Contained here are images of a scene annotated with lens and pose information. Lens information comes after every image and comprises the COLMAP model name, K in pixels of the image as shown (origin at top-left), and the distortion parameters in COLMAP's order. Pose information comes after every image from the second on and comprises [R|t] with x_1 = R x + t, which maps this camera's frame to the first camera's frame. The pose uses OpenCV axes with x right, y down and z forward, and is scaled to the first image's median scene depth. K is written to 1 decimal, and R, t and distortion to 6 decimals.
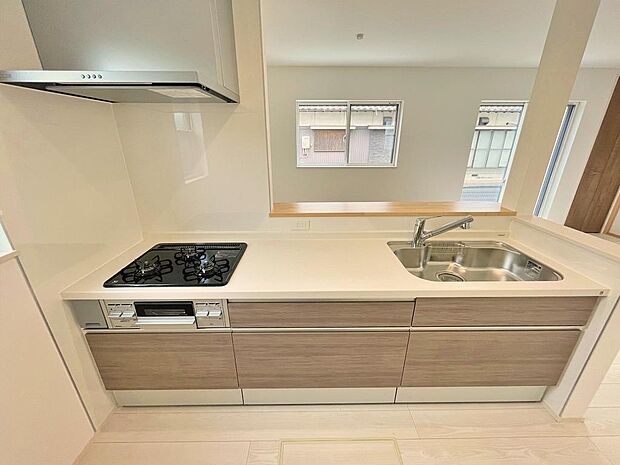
lens RADIAL K [[251.7, 0, 309.0], [0, 251.7, 229.3], [0, 0, 1]] dist [0.000270, 0.000494]
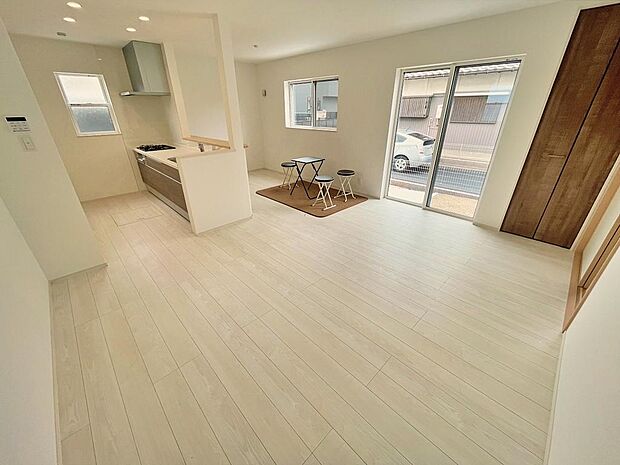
lens RADIAL K [[251.7, 0, 307.4], [0, 251.7, 234.5], [0, 0, 1]] dist [0.000270, 0.000494]
pose [[0.687645, 0.321295, -0.651087, 0.568559], [-0.240899, 0.946921, 0.212856, 0.002085], [0.684918, 0.010477, 0.728545, -0.002005]]
